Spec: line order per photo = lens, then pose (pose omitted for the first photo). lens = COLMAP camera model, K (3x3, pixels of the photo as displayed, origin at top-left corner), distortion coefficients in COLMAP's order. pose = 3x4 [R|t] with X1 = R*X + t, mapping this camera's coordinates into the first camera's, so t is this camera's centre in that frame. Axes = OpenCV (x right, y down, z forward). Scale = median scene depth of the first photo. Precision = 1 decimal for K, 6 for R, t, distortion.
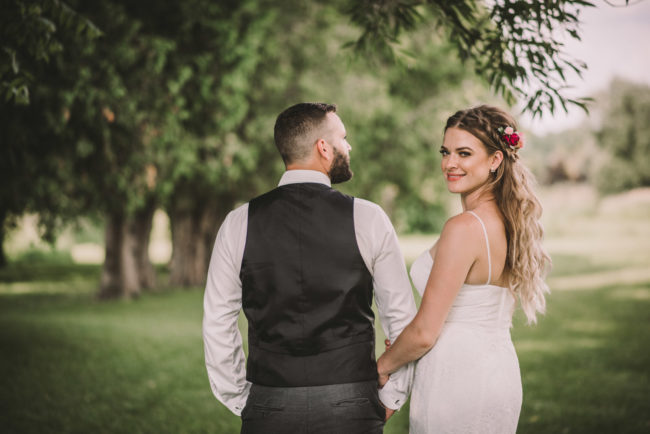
lens RADIAL K [[1552.4, 0, 325.0], [0, 1552.4, 217.0], [0, 0, 1]] dist [0.050723, 0.592205]
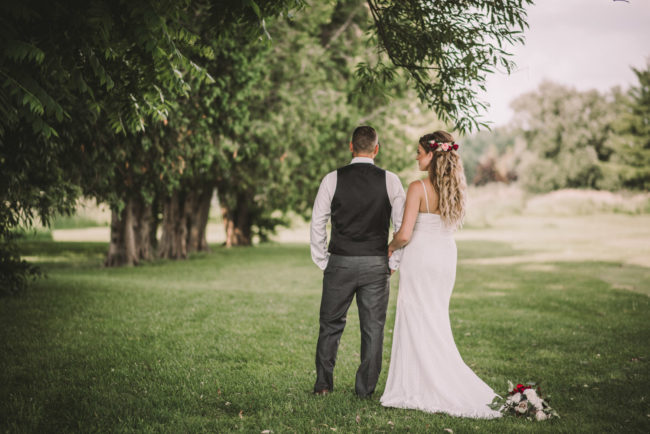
lens RADIAL K [[1552.4, 0, 325.0], [0, 1552.4, 217.0], [0, 0, 1]] dist [0.050723, 0.592205]
pose [[0.998912, 0.015194, 0.044080, -0.096459], [-0.015296, 0.999881, 0.001992, 0.031096], [-0.044044, -0.002664, 0.999026, -0.763974]]
